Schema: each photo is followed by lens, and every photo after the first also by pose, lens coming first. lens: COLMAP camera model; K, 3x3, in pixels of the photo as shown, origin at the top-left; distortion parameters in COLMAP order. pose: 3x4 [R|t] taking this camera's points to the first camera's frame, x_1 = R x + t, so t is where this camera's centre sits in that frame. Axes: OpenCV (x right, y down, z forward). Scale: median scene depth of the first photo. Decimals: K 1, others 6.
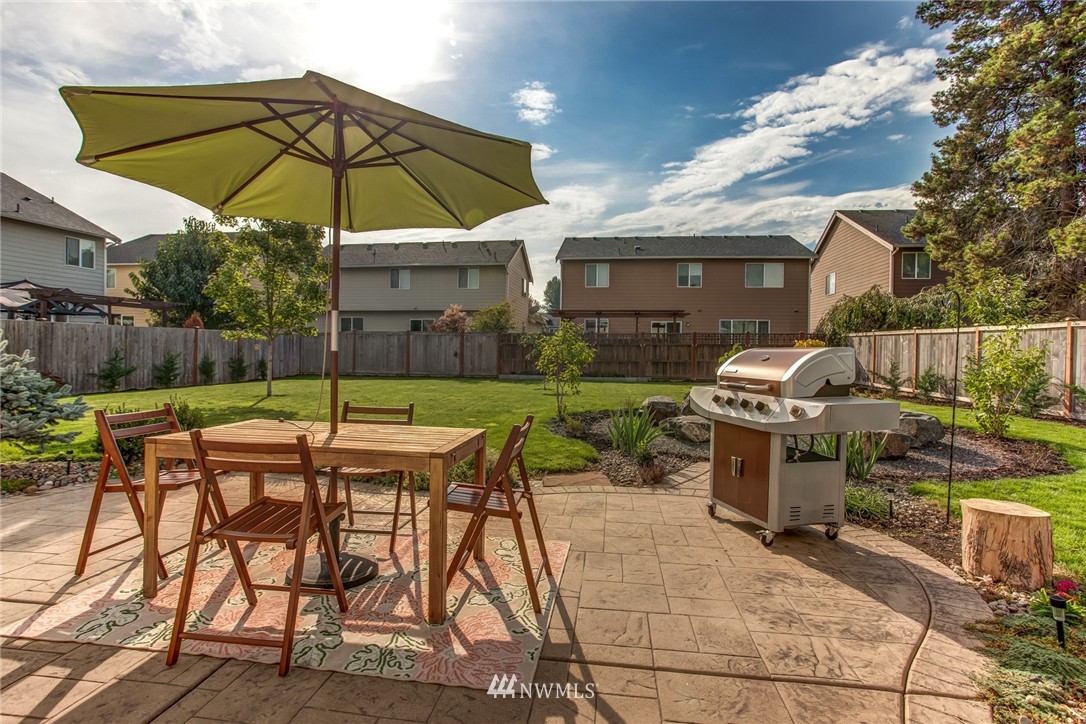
lens RADIAL K [[527.1, 0, 542.1], [0, 527.1, 366.0], [0, 0, 1]] dist [-0.028517, 0.000446]
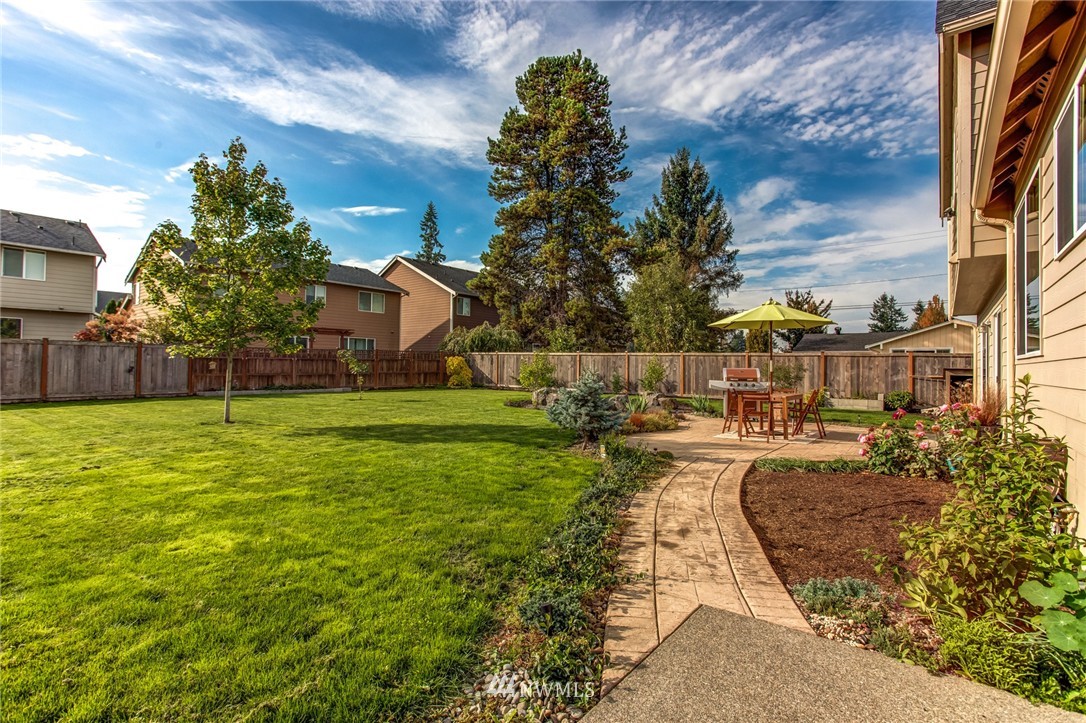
lens RADIAL K [[527.1, 0, 538.2], [0, 527.1, 360.7], [0, 0, 1]] dist [-0.028517, 0.000446]
pose [[0.504722, 0.000592, 0.863282, -0.539365], [0.022431, 0.999653, -0.013800, -0.011448], [-0.862990, 0.026330, 0.504534, 0.049518]]
